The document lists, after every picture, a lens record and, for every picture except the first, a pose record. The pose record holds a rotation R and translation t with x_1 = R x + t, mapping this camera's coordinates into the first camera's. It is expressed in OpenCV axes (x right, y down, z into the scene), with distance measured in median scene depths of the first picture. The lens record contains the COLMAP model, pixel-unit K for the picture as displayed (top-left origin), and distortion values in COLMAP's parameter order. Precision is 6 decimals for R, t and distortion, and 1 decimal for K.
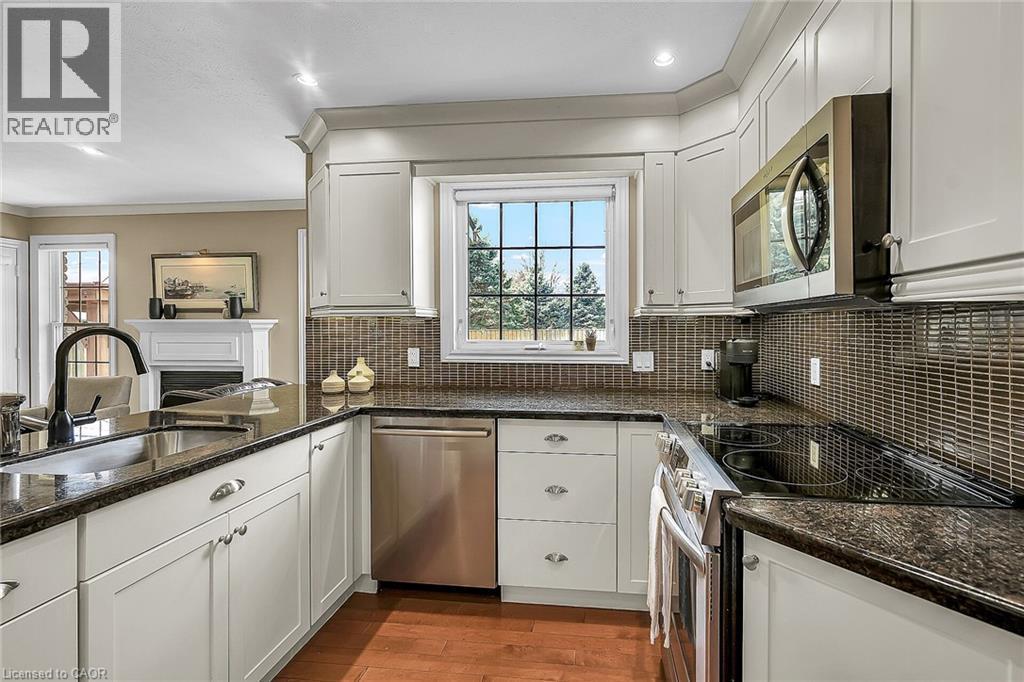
lens RADIAL K [[422.1, 0, 514.9], [0, 422.1, 331.4], [0, 0, 1]] dist [0.000833, 0.000021]
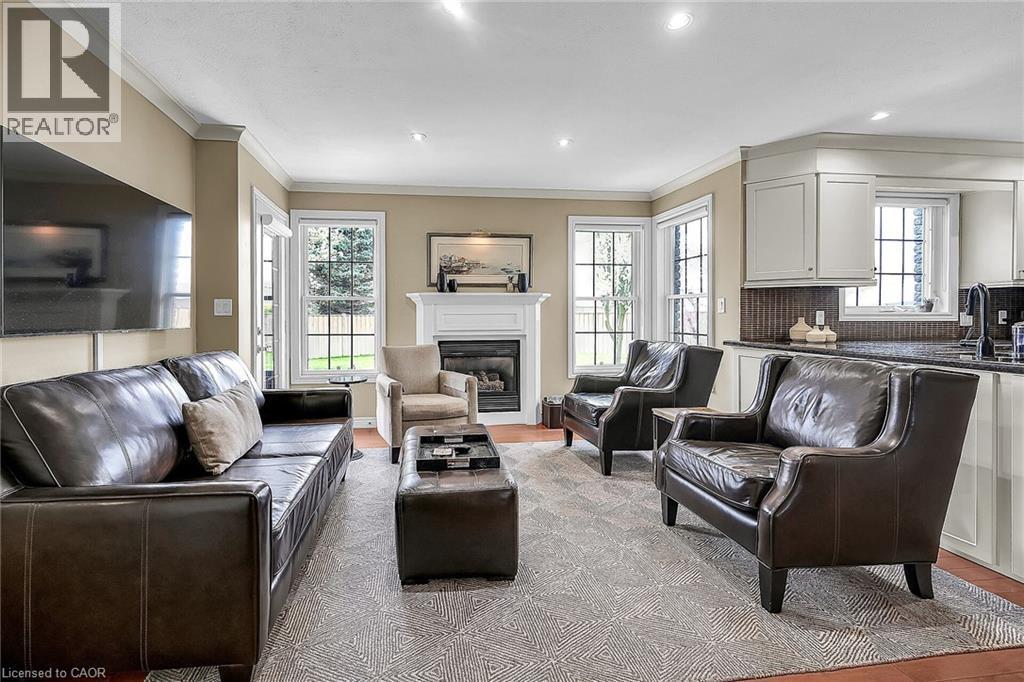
lens RADIAL K [[422.4, 0, 444.7], [0, 422.4, 317.8], [0, 0, 1]] dist [0.001731, 0.000102]
pose [[0.981148, -0.002824, 0.193236, -1.043563], [0.003134, 0.999994, -0.001301, 0.037131], [-0.193231, 0.001882, 0.981151, -0.068337]]
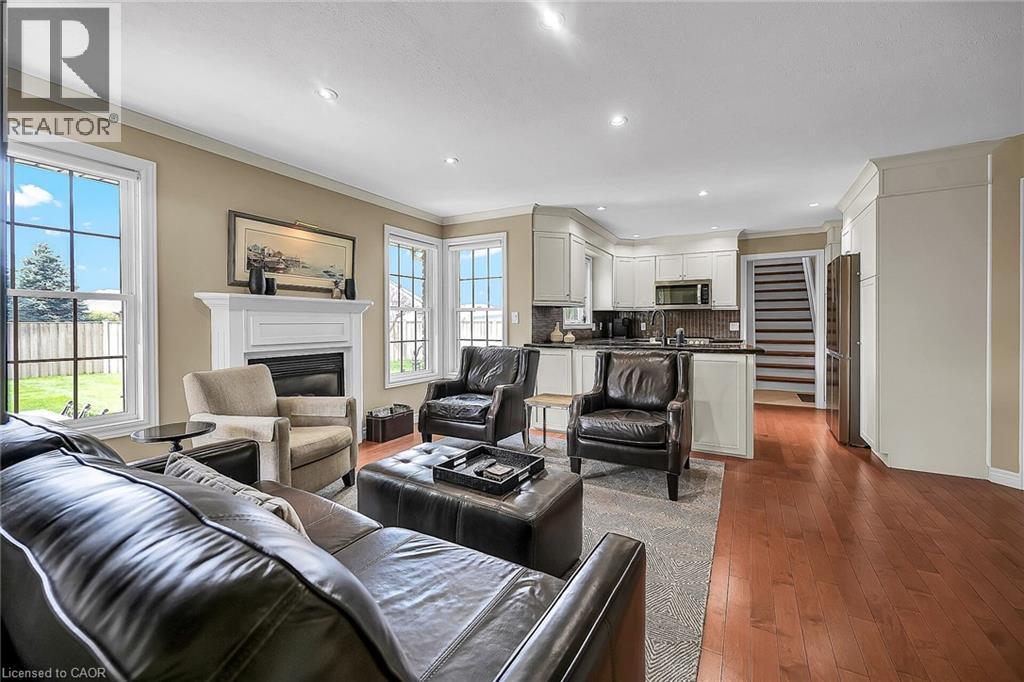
lens RADIAL K [[418.8, 0, 508.4], [0, 418.8, 327.6], [0, 0, 1]] dist [0.003565, 0.000431]
pose [[0.413940, -0.007954, 0.910269, -1.373728], [0.006968, 0.999960, 0.005569, 0.033005], [-0.910277, 0.004038, 0.413979, 0.221030]]
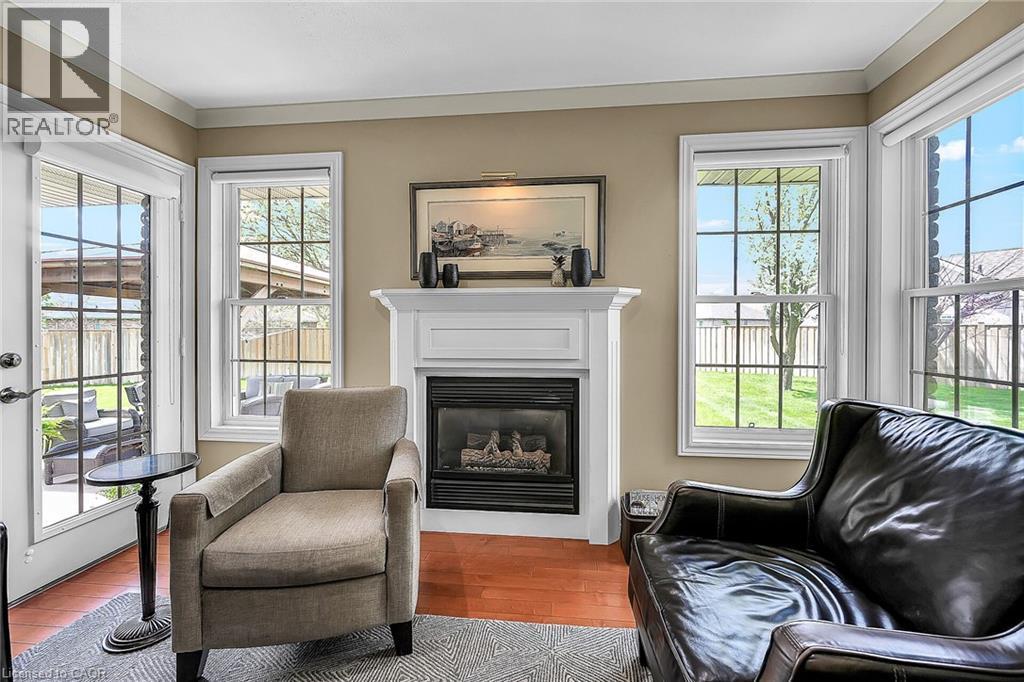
lens RADIAL K [[418.8, 0, 508.4], [0, 418.8, 327.6], [0, 0, 1]] dist [0.003565, 0.000431]
pose [[0.999984, 0.004120, -0.003893, -0.728917], [-0.004149, 0.999962, -0.007612, 0.029201], [0.003861, 0.007628, 0.999963, 0.407262]]
